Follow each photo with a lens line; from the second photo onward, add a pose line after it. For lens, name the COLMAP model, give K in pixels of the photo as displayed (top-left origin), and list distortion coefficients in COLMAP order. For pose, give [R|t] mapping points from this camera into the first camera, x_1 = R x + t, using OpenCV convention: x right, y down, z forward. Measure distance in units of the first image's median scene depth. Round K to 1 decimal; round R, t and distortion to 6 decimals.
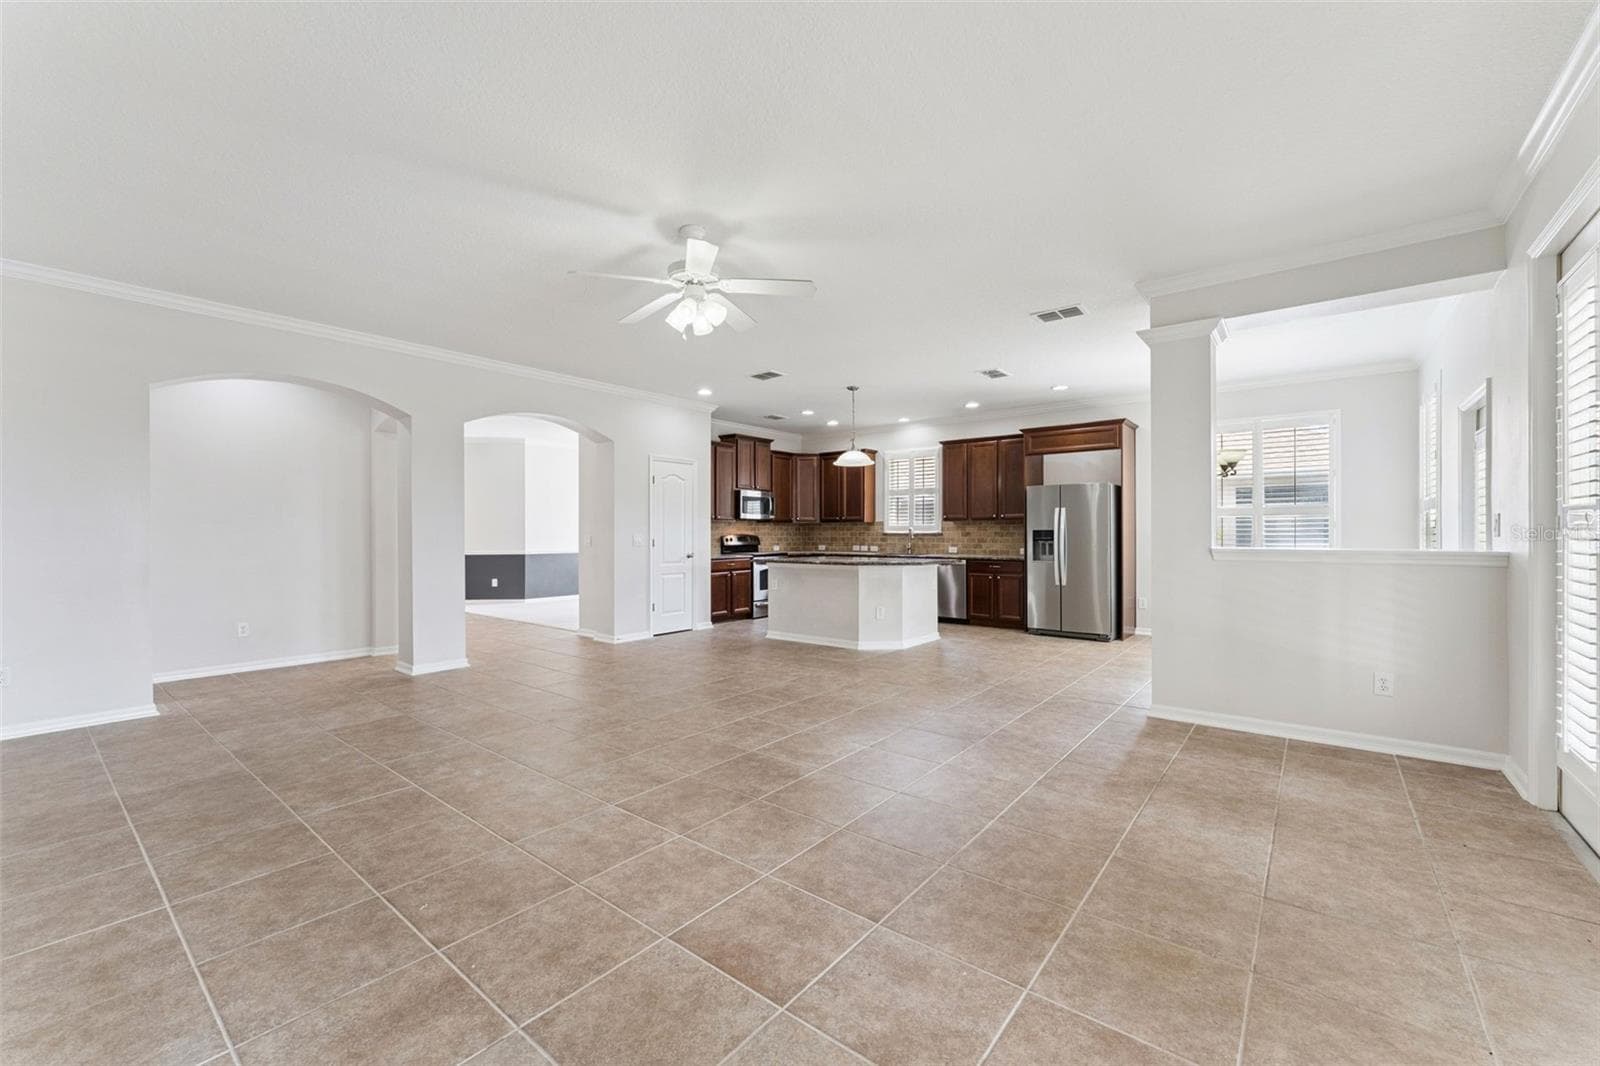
lens RADIAL K [[654.7, 0, 800.0], [0, 654.7, 533.0], [0, 0, 1]] dist [0.001611, 0.000085]
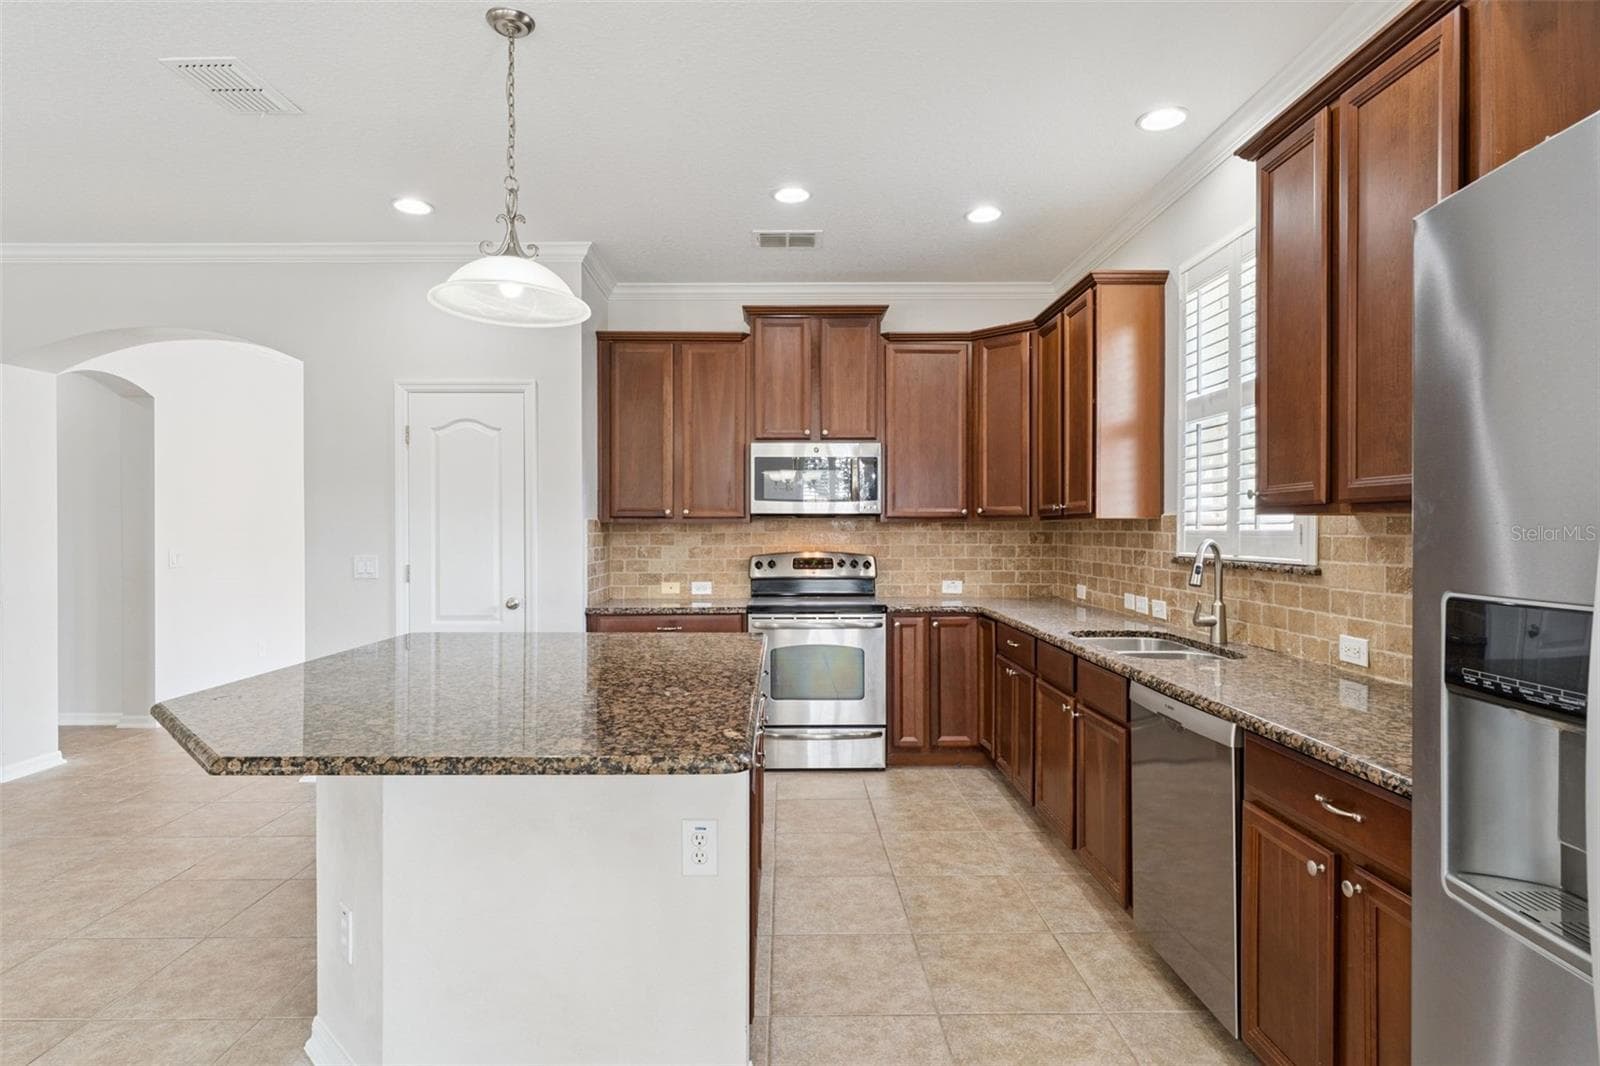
lens RADIAL K [[868.6, 0, 800.0], [0, 868.6, 533.0], [0, 0, 1]] dist [0.090225, 0.000190]
pose [[0.640995, 0.005283, -0.767527, 0.325936], [-0.000927, 0.999981, 0.006109, -0.012801], [0.767545, -0.003204, 0.640988, 0.647663]]
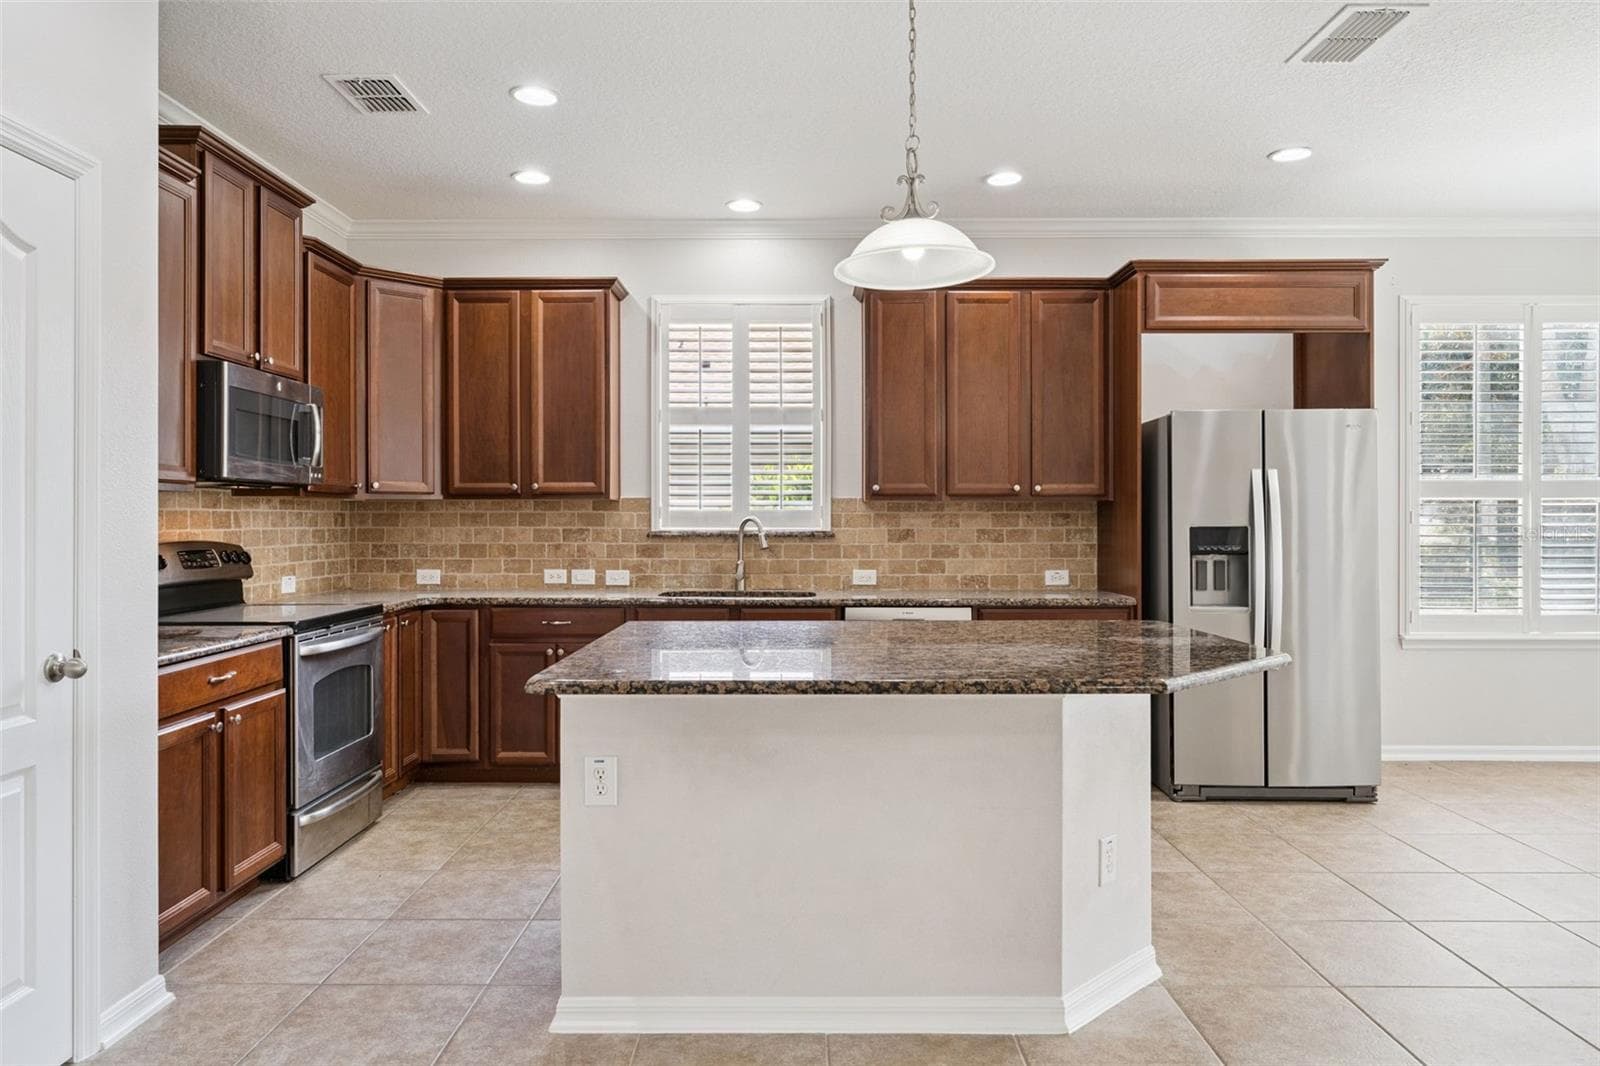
lens RADIAL K [[1044.4, 0, 800.0], [0, 1044.4, 533.0], [0, 0, 1]] dist [0.004947, -0.000641]
pose [[0.782686, -0.007223, 0.622374, -0.158823], [-0.000699, 0.999922, 0.012484, -0.006487], [-0.622416, -0.010206, 0.782620, 0.532299]]
